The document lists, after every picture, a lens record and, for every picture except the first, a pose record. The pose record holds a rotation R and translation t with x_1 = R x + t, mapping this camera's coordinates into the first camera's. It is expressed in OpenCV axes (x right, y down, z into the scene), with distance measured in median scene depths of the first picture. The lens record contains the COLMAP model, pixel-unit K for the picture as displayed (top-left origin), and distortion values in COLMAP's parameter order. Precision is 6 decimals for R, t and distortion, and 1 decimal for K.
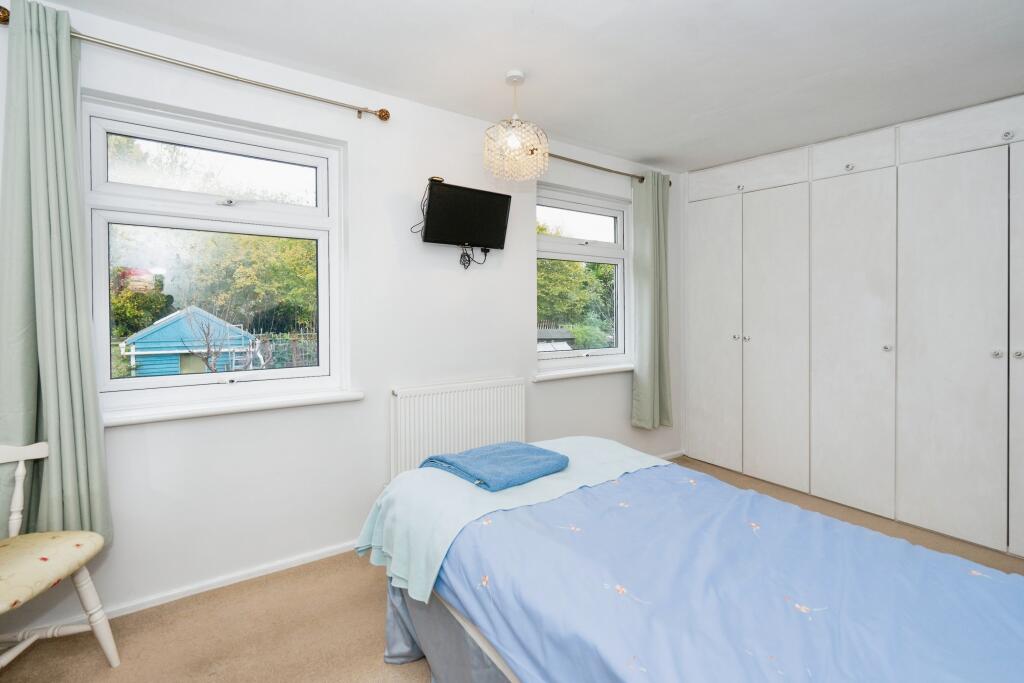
lens RADIAL K [[474.8, 0, 510.8], [0, 474.8, 305.9], [0, 0, 1]] dist [-0.002674, 0.000140]
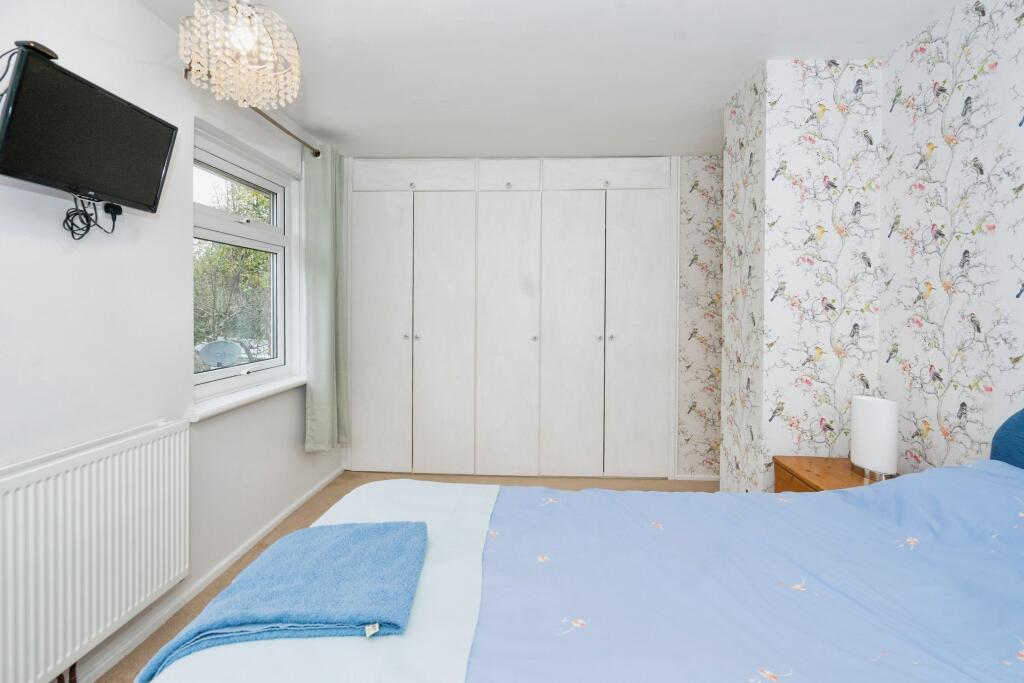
lens RADIAL K [[474.8, 0, 510.8], [0, 474.8, 305.9], [0, 0, 1]] dist [-0.002674, 0.000140]
pose [[0.626499, -0.008063, 0.779381, -0.198961], [0.006327, 0.999966, 0.005259, -0.001881], [-0.779397, 0.001636, 0.626529, 0.269495]]
